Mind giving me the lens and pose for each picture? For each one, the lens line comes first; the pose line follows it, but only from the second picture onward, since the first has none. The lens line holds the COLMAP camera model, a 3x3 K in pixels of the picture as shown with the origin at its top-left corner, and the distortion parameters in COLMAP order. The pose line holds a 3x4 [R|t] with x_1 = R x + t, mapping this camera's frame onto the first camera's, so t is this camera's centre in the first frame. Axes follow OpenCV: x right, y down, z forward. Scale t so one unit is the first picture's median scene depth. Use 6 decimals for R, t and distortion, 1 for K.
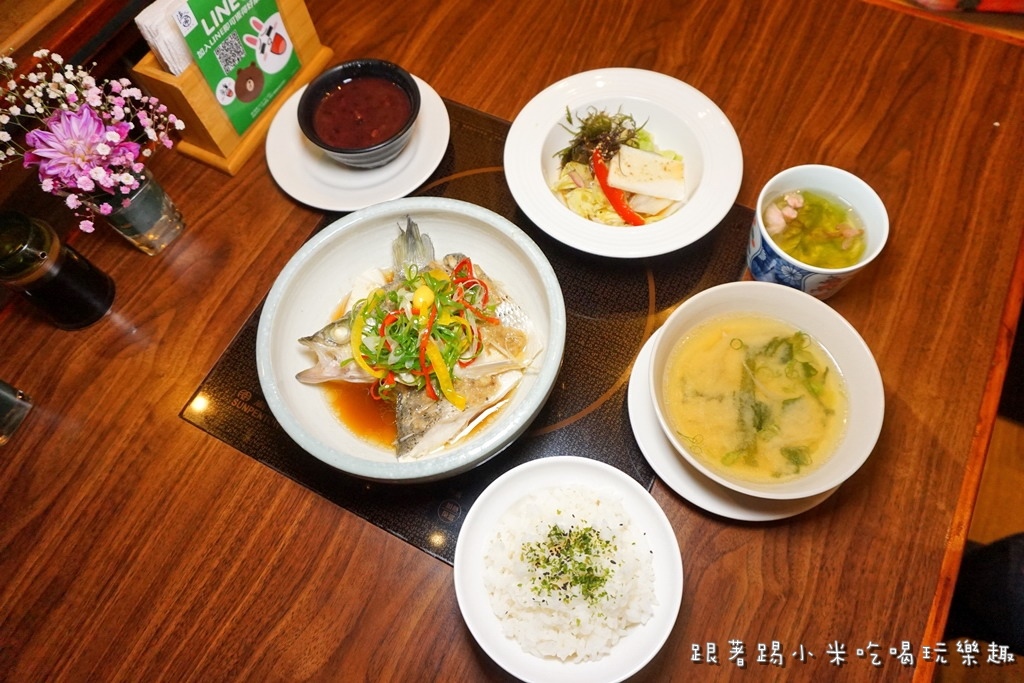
lens RADIAL K [[682.8, 0, 512.0], [0, 682.8, 341.5], [0, 0, 1]] dist [-0.050396, -0.000259]
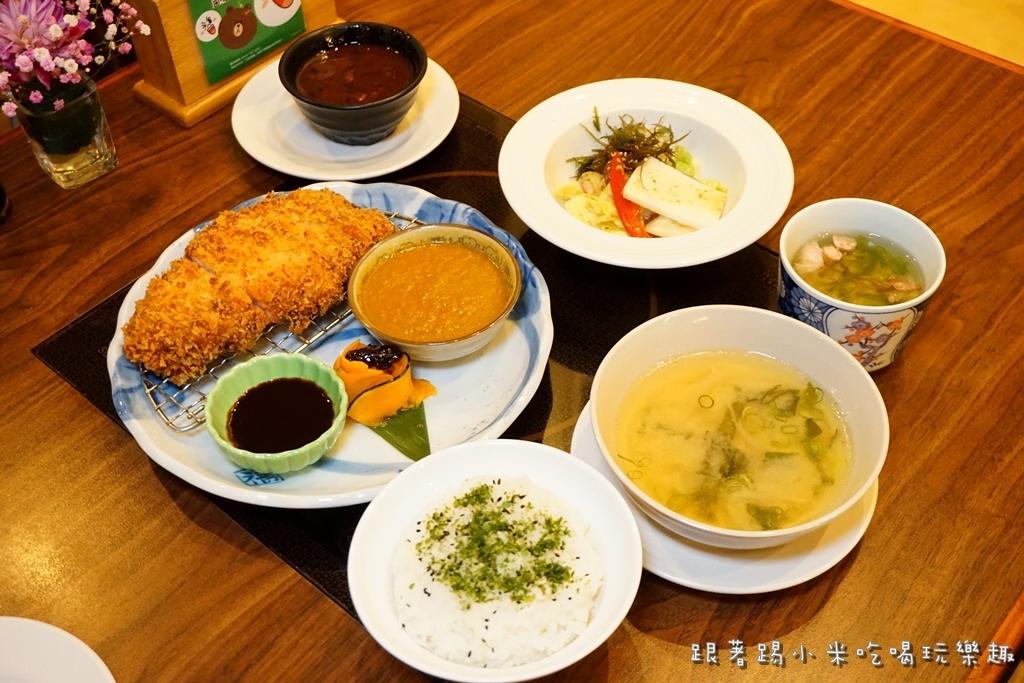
lens RADIAL K [[1189.9, 0, 512.0], [0, 1189.9, 341.5], [0, 0, 1]] dist [-0.034289, -0.013965]
pose [[0.972354, 0.191929, -0.133006, 0.262571], [-0.223137, 0.931587, -0.286978, 0.402327], [0.068827, 0.308722, 0.948659, -0.319663]]
